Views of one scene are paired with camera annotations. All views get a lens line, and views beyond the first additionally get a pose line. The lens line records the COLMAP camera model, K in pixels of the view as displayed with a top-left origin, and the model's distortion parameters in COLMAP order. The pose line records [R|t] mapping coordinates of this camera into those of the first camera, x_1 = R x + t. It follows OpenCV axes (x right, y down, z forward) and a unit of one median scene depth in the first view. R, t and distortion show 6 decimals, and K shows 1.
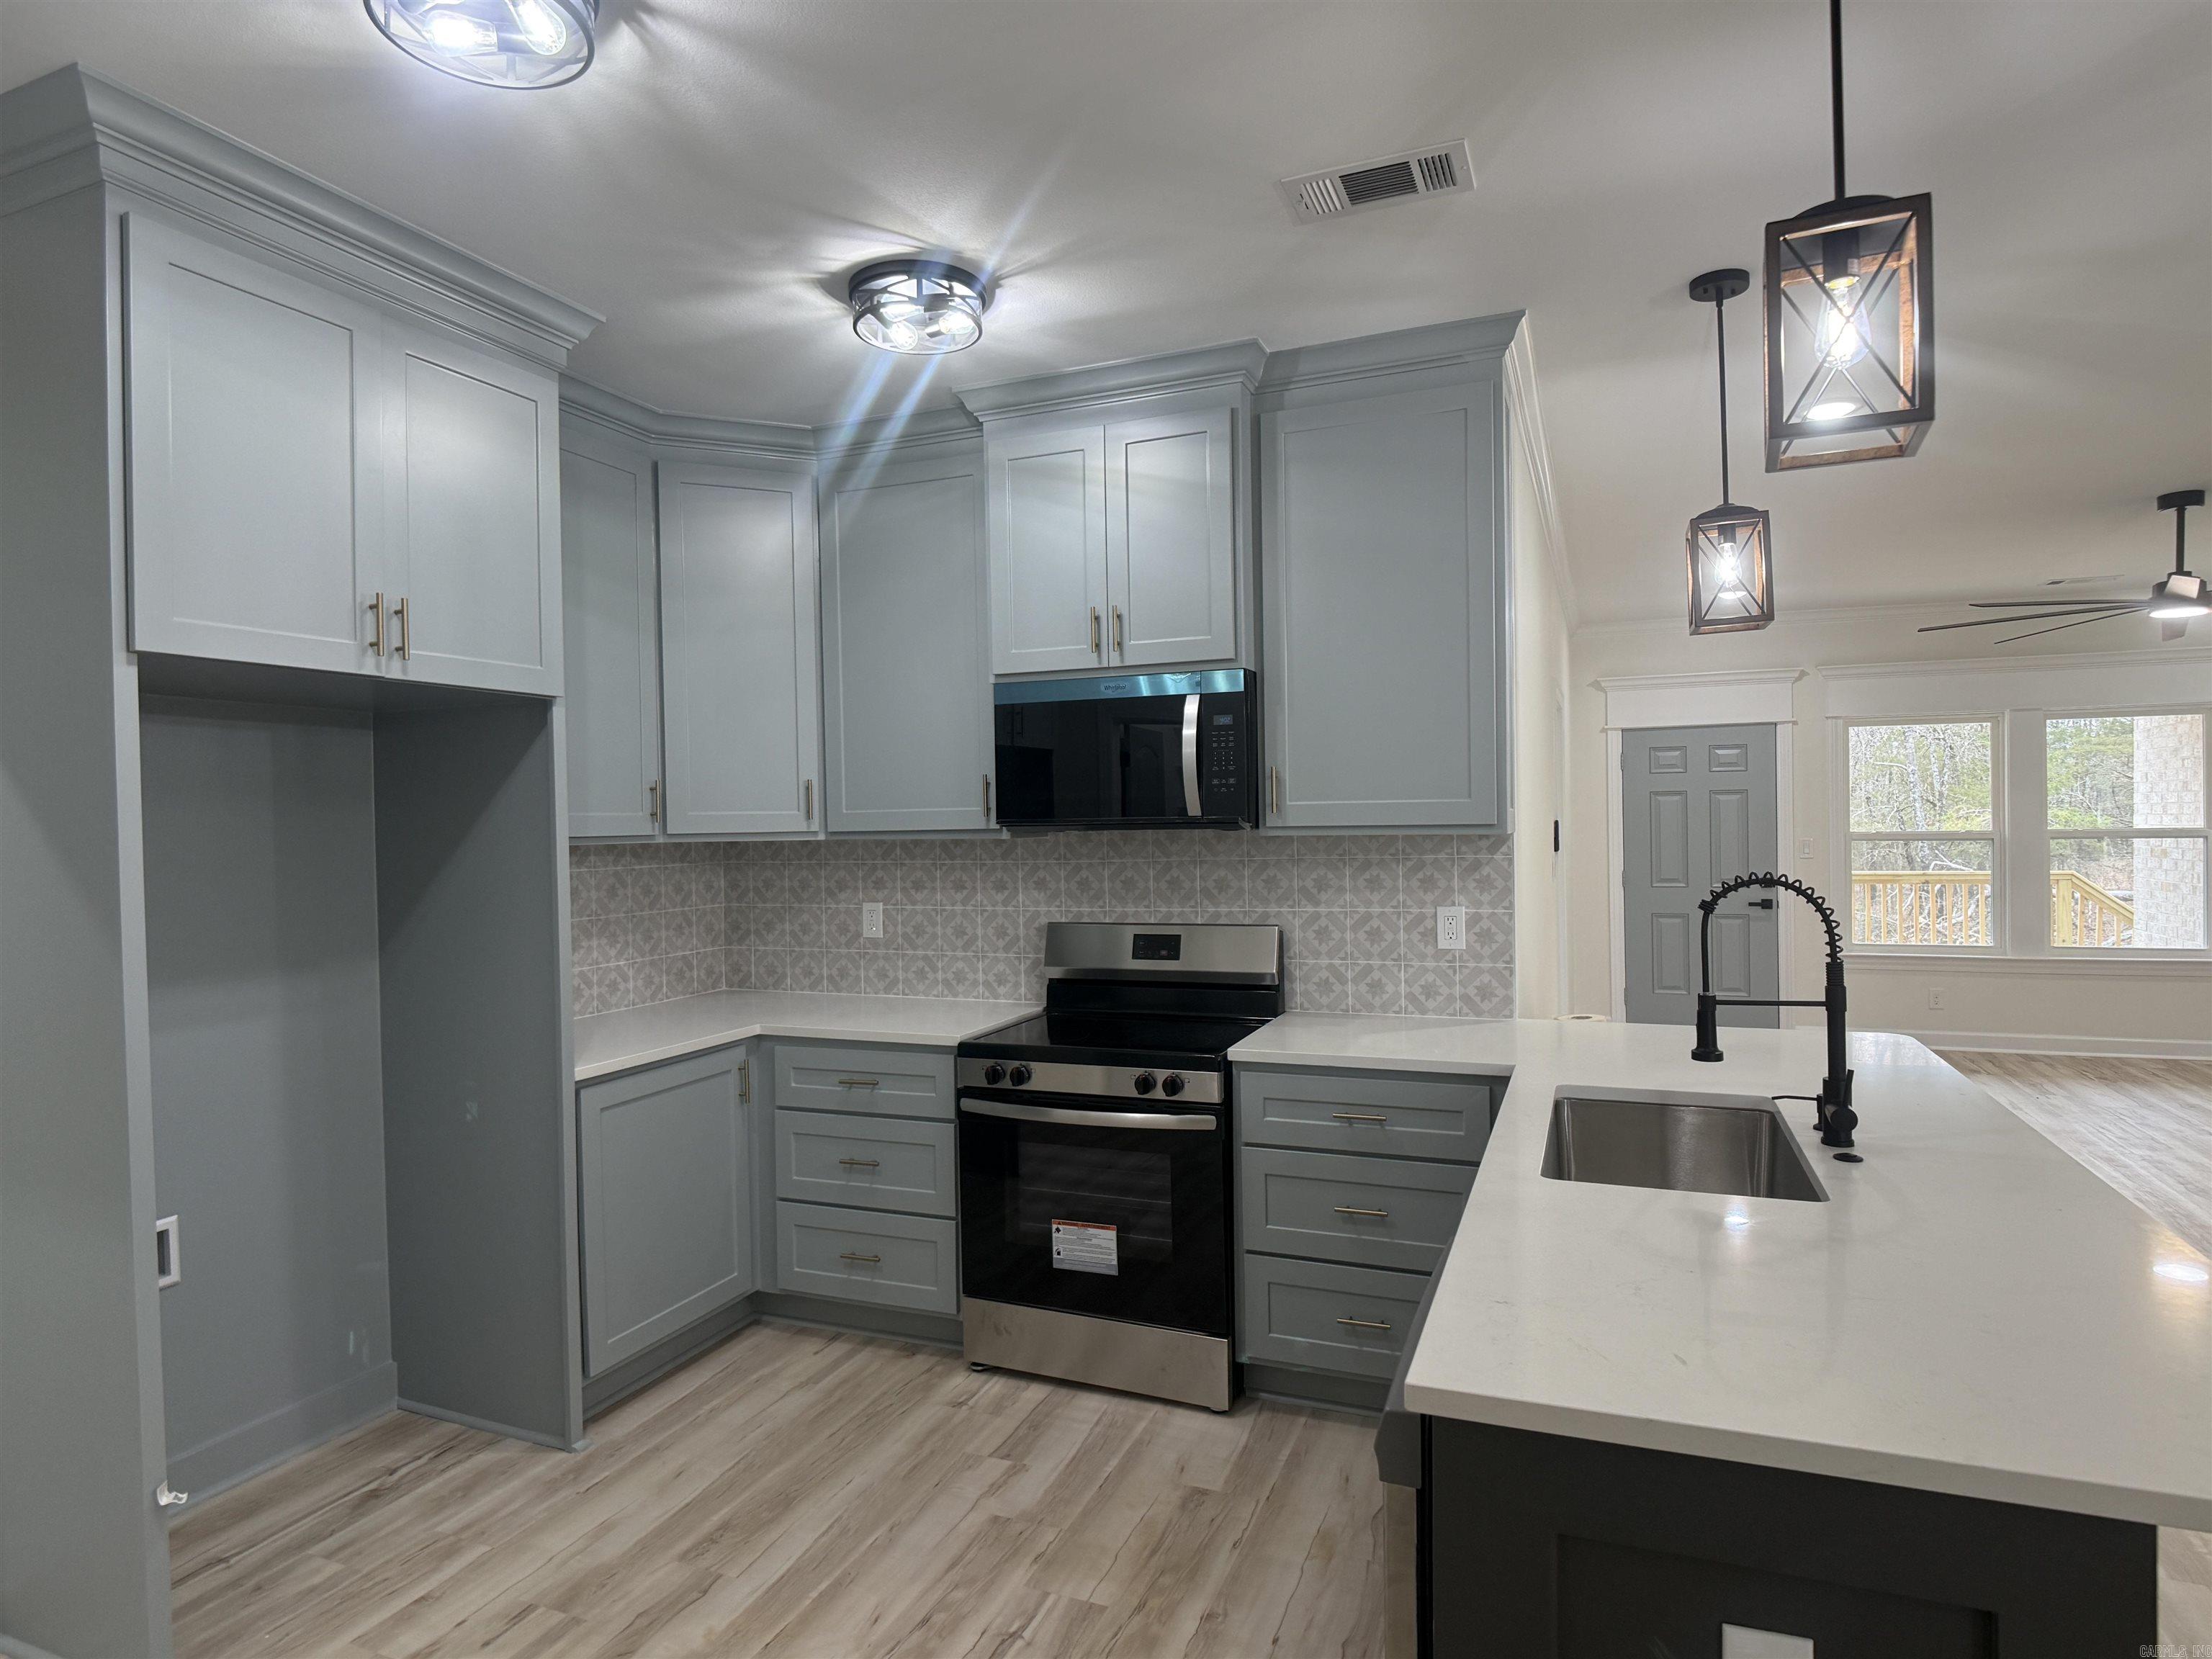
lens RADIAL K [[1235.3, 0, 1106.0], [0, 1235.3, 829.5], [0, 0, 1]] dist [-0.003098, -0.017966]
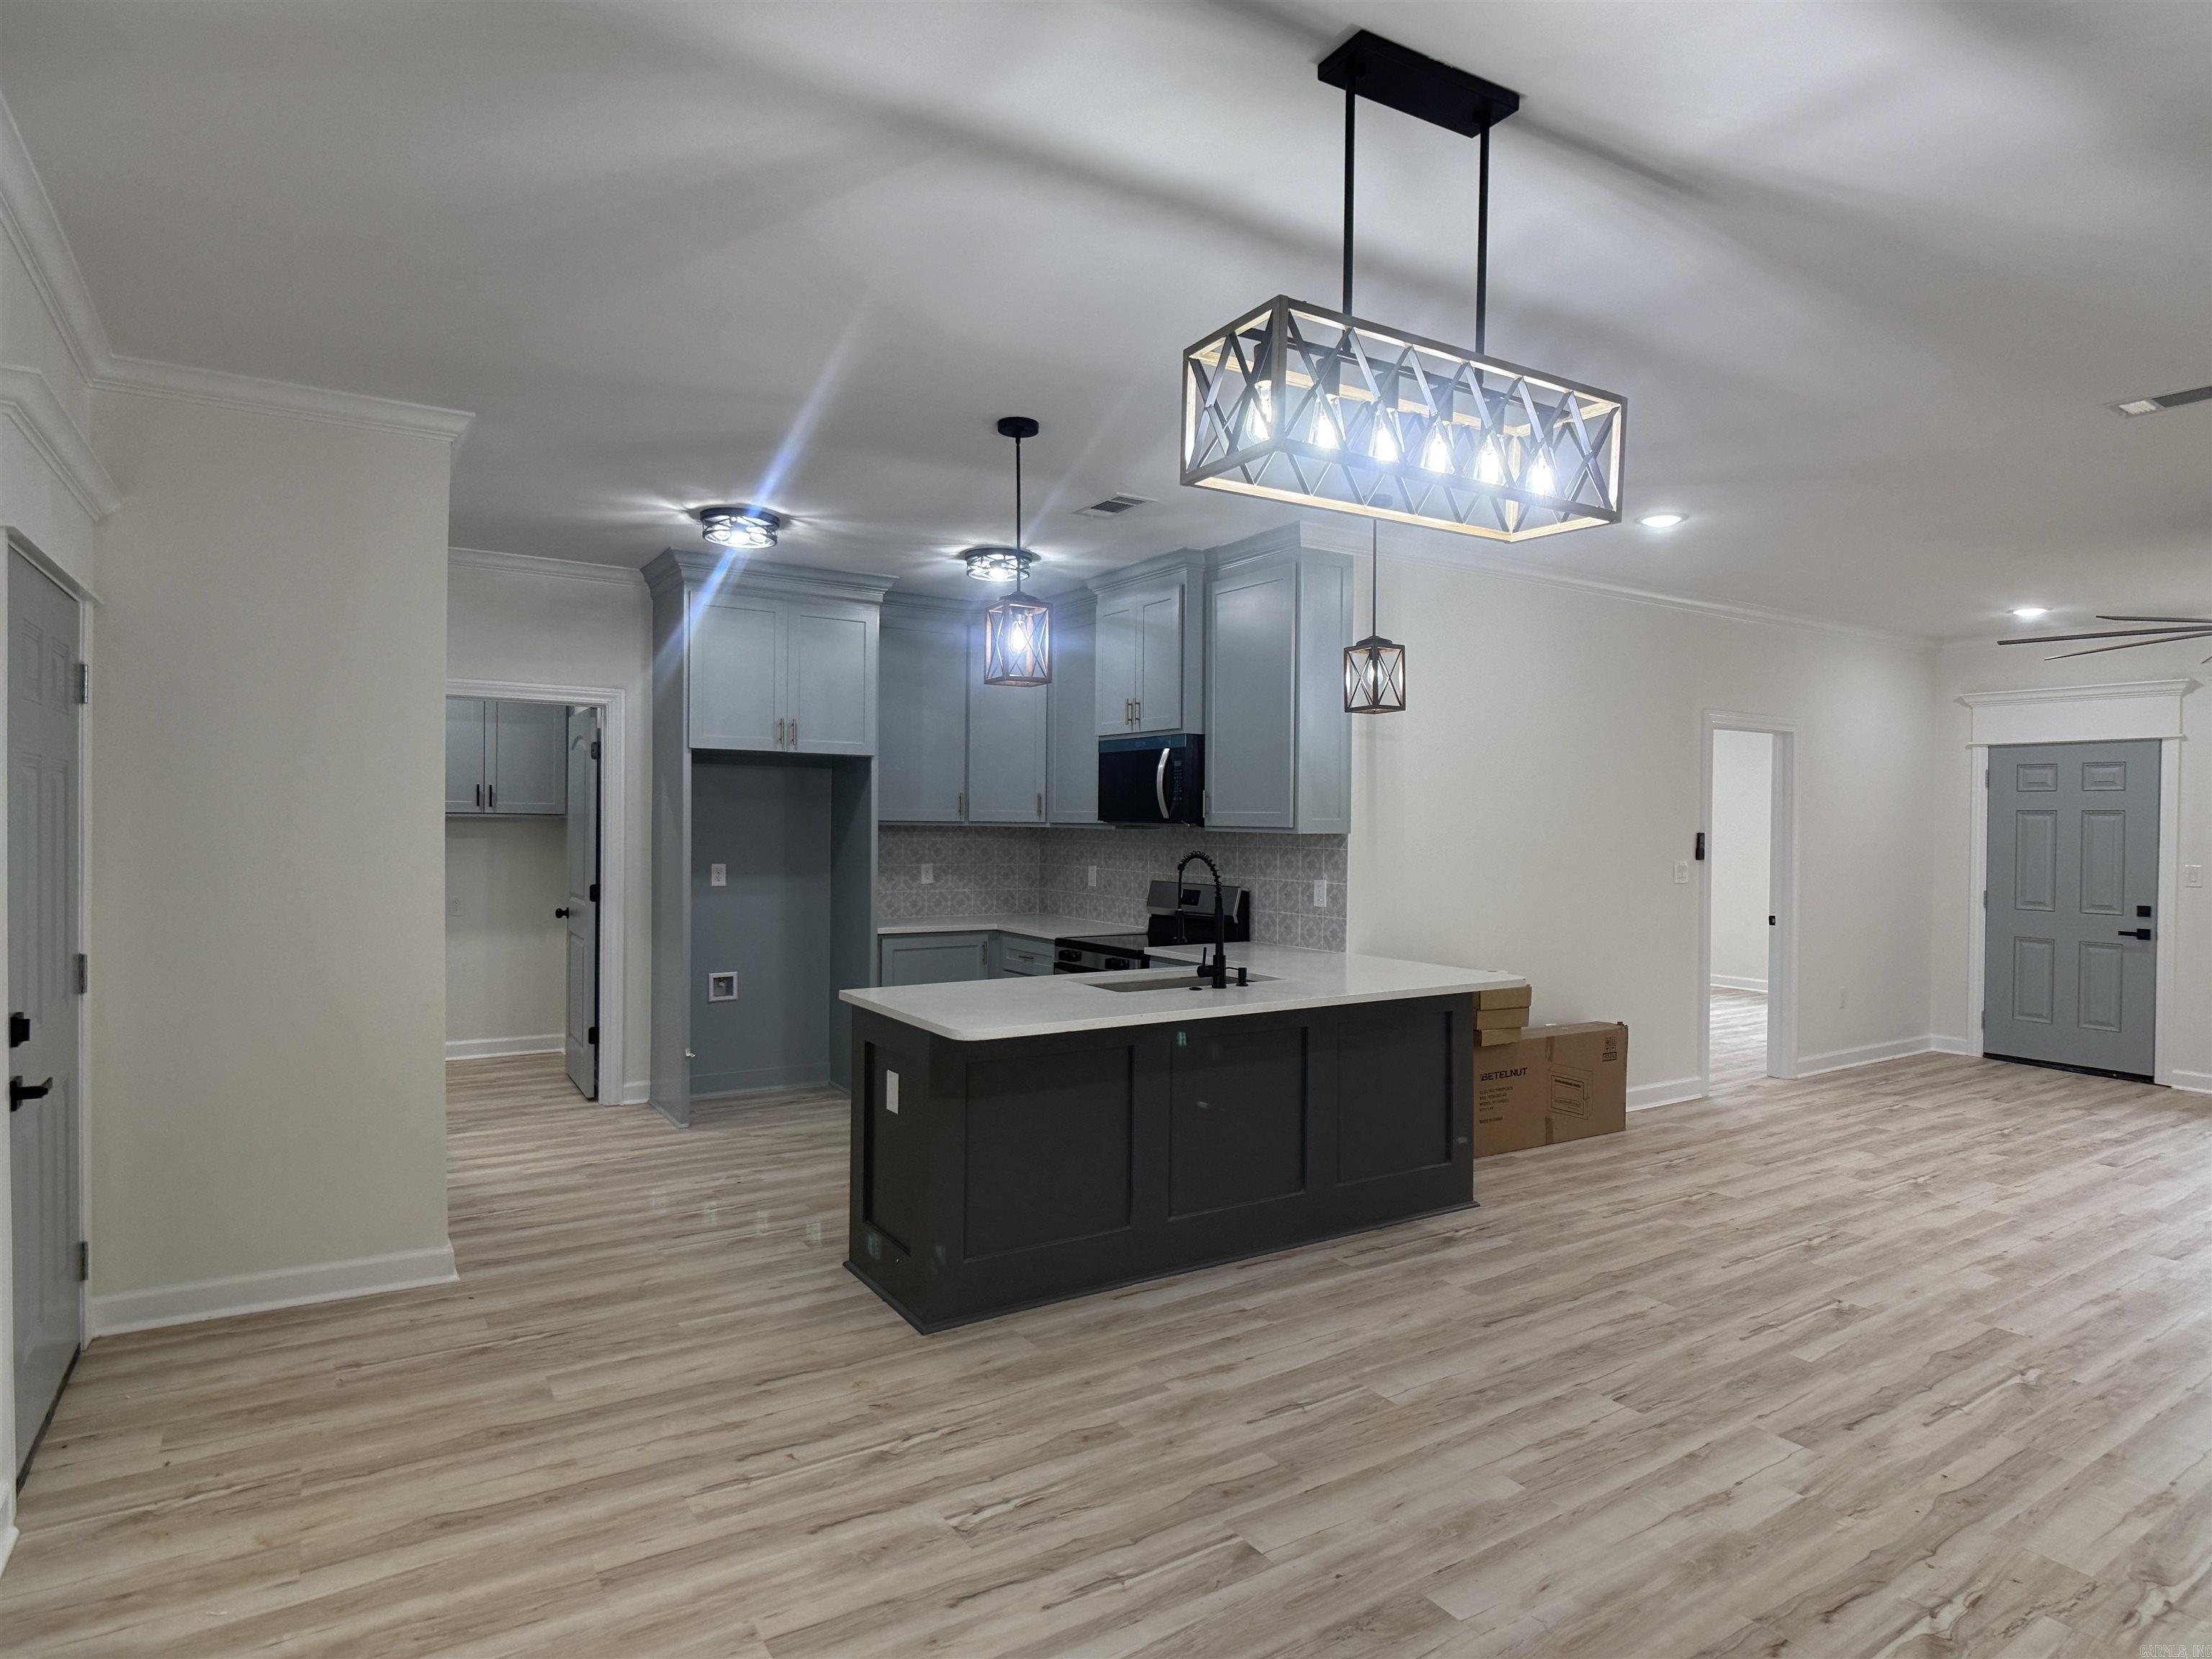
lens RADIAL K [[1235.3, 0, 1106.0], [0, 1235.3, 829.5], [0, 0, 1]] dist [-0.003098, -0.017966]
pose [[0.817395, 0.030717, -0.575257, 0.954500], [-0.029749, 0.999496, 0.011099, -0.011651], [0.575308, 0.008041, 0.817897, -0.452050]]
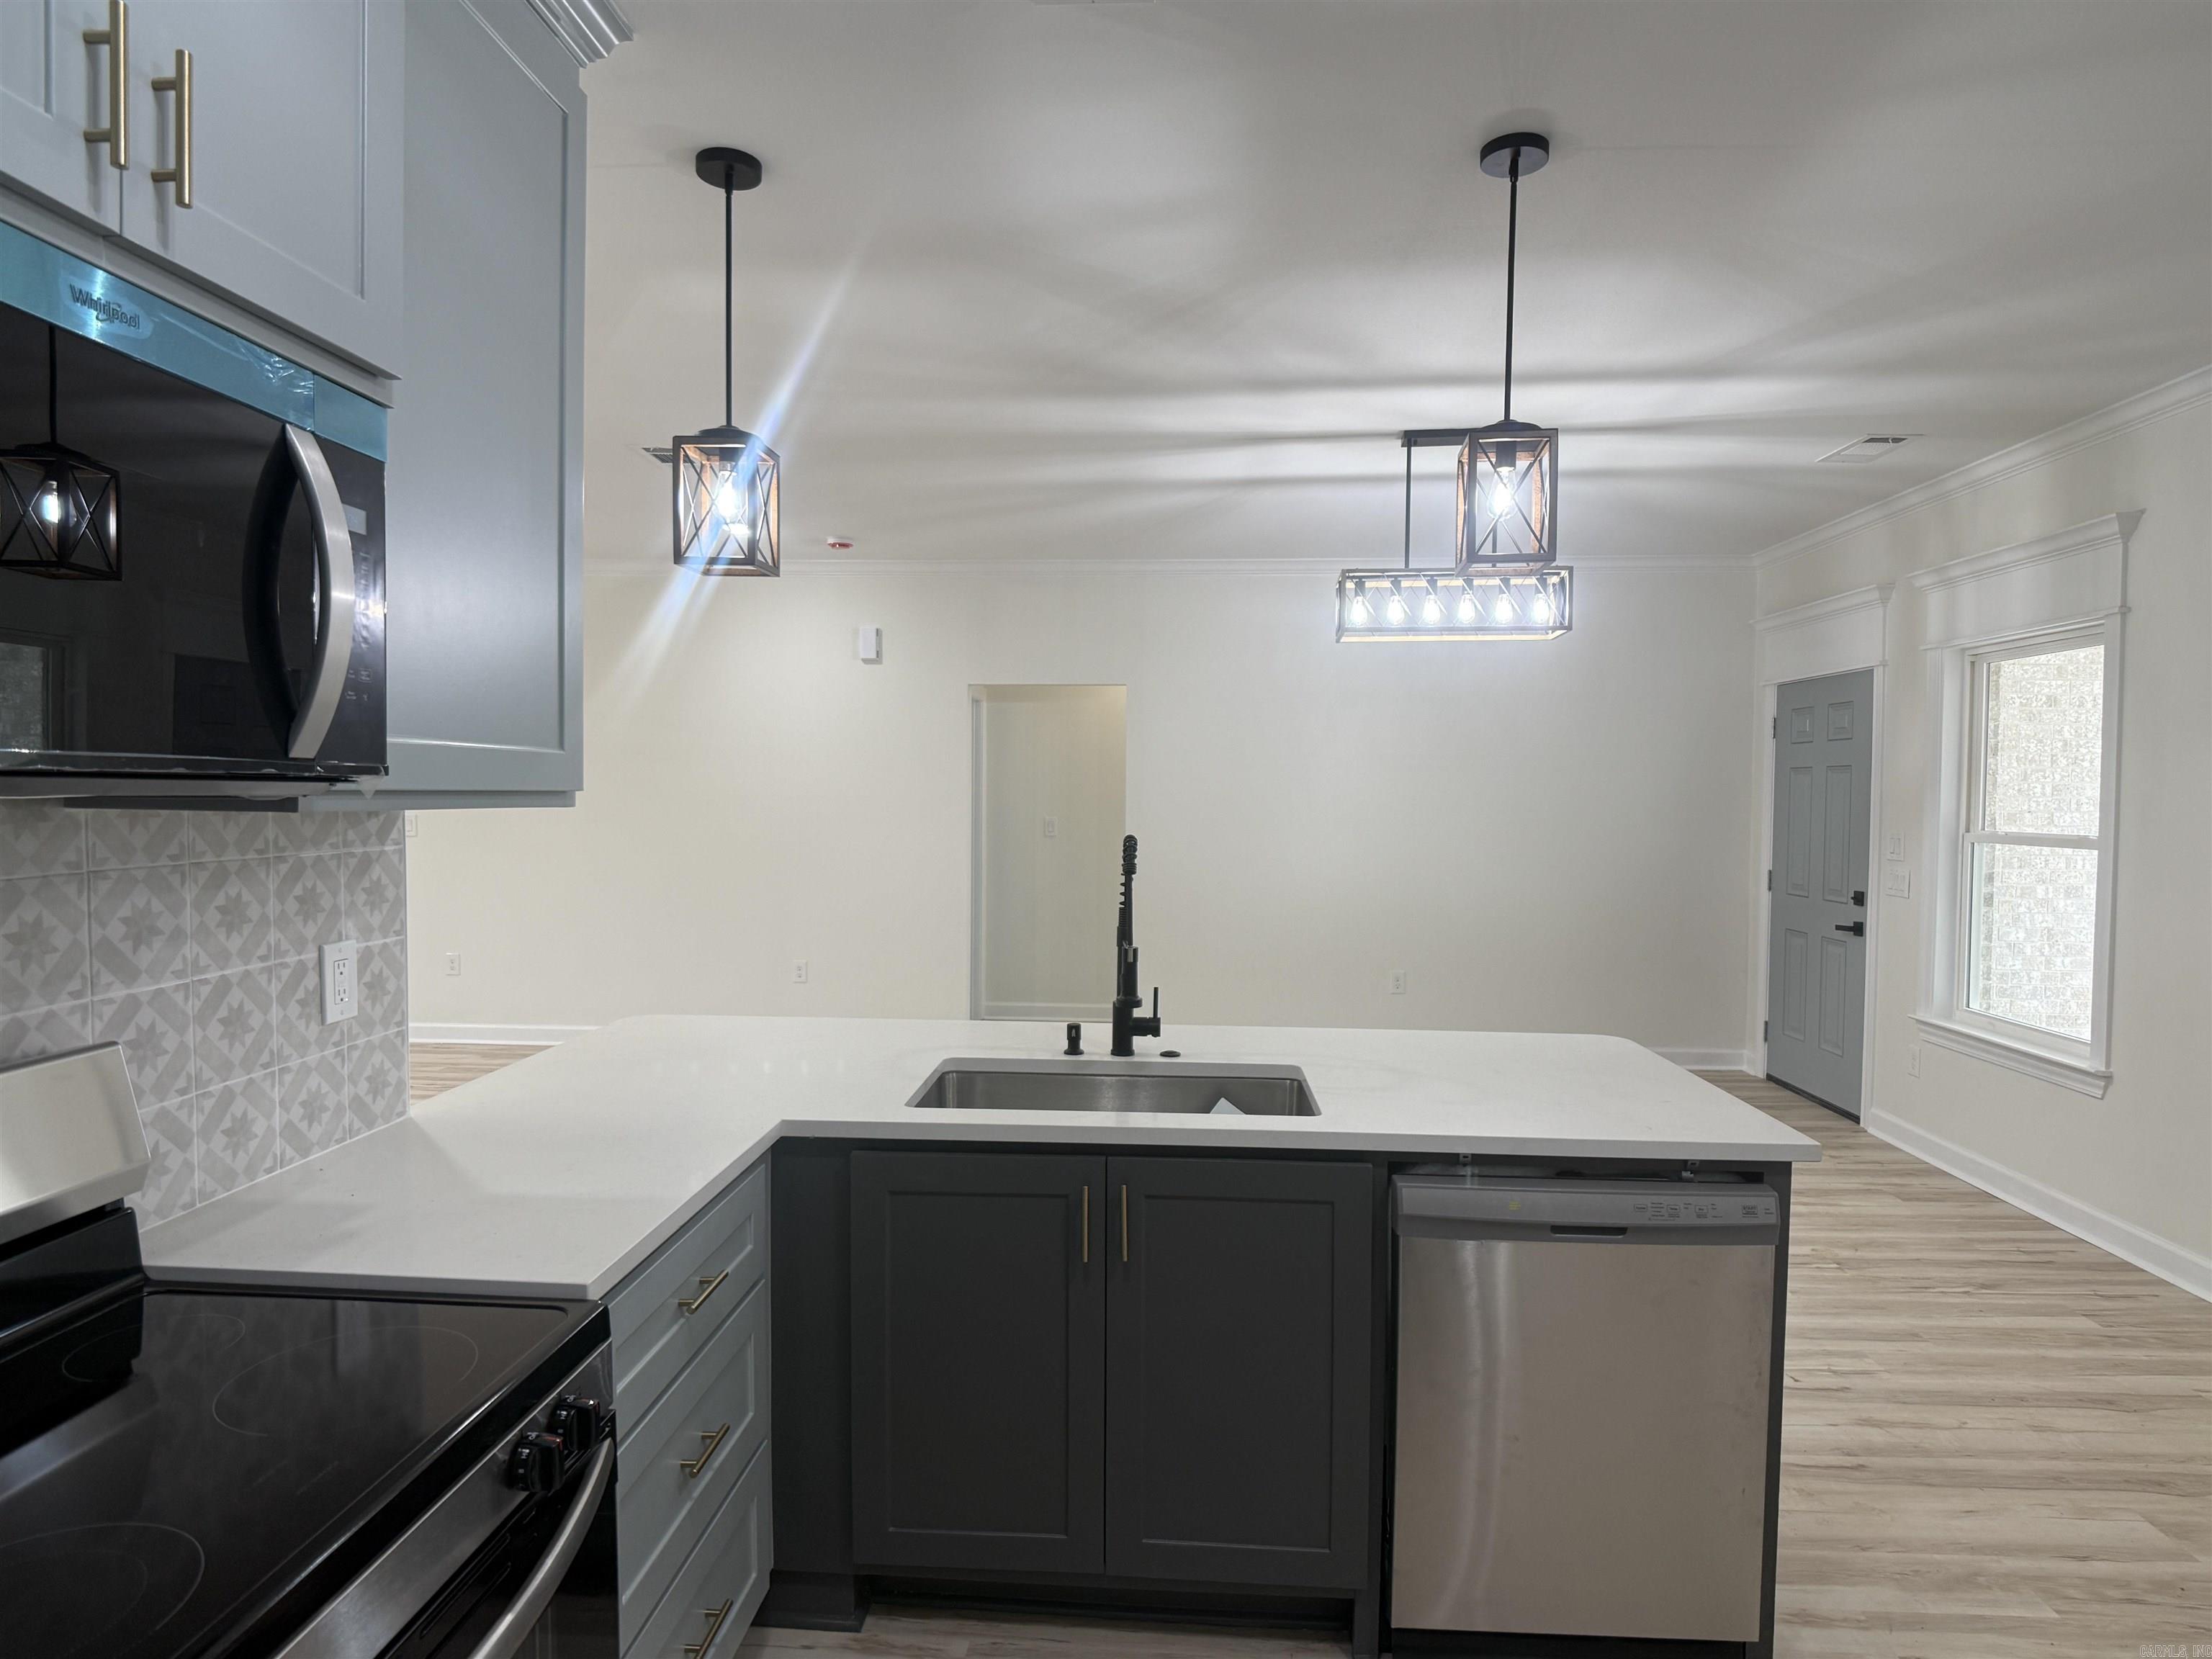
lens RADIAL K [[1235.3, 0, 1106.0], [0, 1235.3, 829.5], [0, 0, 1]] dist [-0.003098, -0.017966]
pose [[-0.326253, -0.014767, 0.945167, -0.338216], [0.007988, 0.999799, 0.018378, 0.005390], [-0.945249, 0.013546, -0.326070, 0.847163]]
